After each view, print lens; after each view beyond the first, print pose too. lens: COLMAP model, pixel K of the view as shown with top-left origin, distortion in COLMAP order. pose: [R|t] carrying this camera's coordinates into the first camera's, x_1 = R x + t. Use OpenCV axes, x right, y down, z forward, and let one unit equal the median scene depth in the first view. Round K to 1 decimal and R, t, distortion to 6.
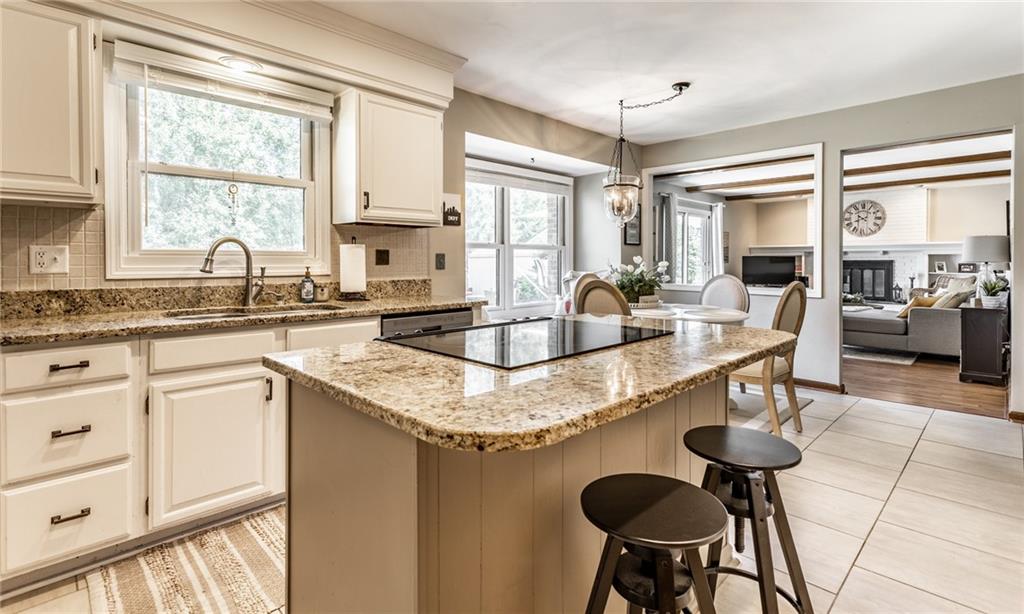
lens RADIAL K [[491.1, 0, 513.2], [0, 491.1, 271.1], [0, 0, 1]] dist [0.001913, 0.000306]
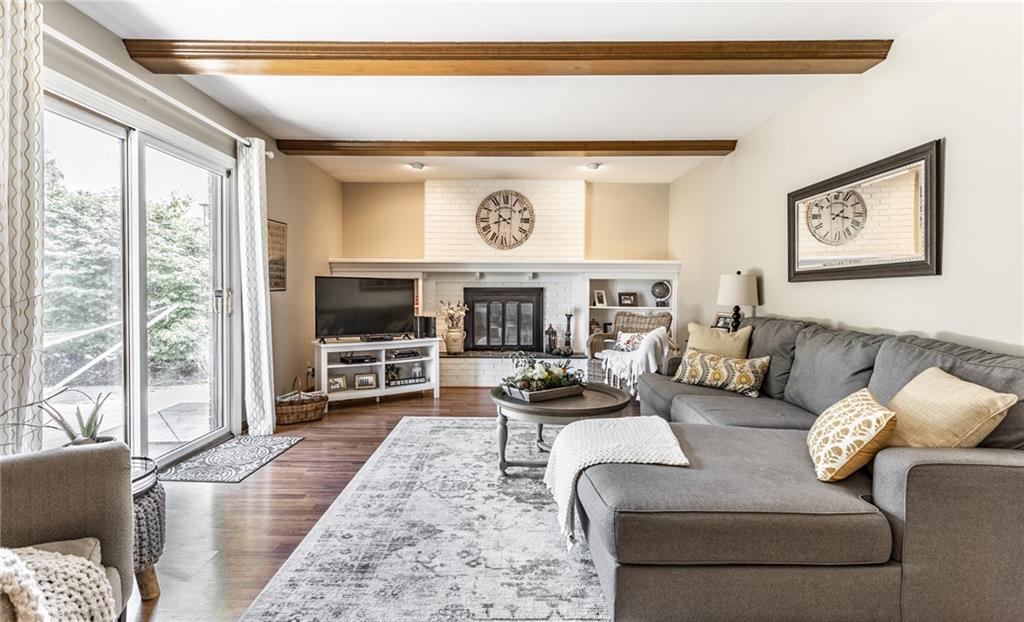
lens RADIAL K [[504.0, 0, 510.7], [0, 504.0, 296.7], [0, 0, 1]] dist [0.000336, 0.000180]
pose [[0.700897, -0.005922, 0.713238, 0.639463], [0.009046, 0.999959, -0.000587, -0.024042], [-0.713205, 0.006863, 0.700922, 1.334940]]
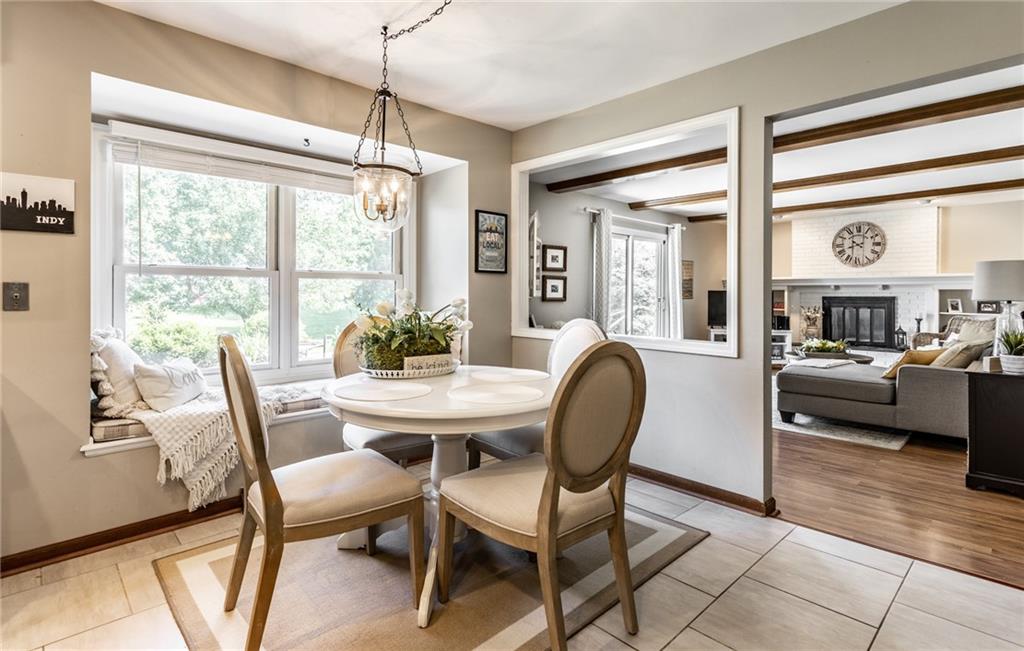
lens RADIAL K [[514.0, 0, 508.6], [0, 514.0, 302.0], [0, 0, 1]] dist [0.000895, 0.000485]
pose [[0.999892, 0.005394, -0.013646, 0.367891], [-0.005486, 0.999962, -0.006712, -0.010601], [0.013609, 0.006786, 0.999884, 0.369138]]
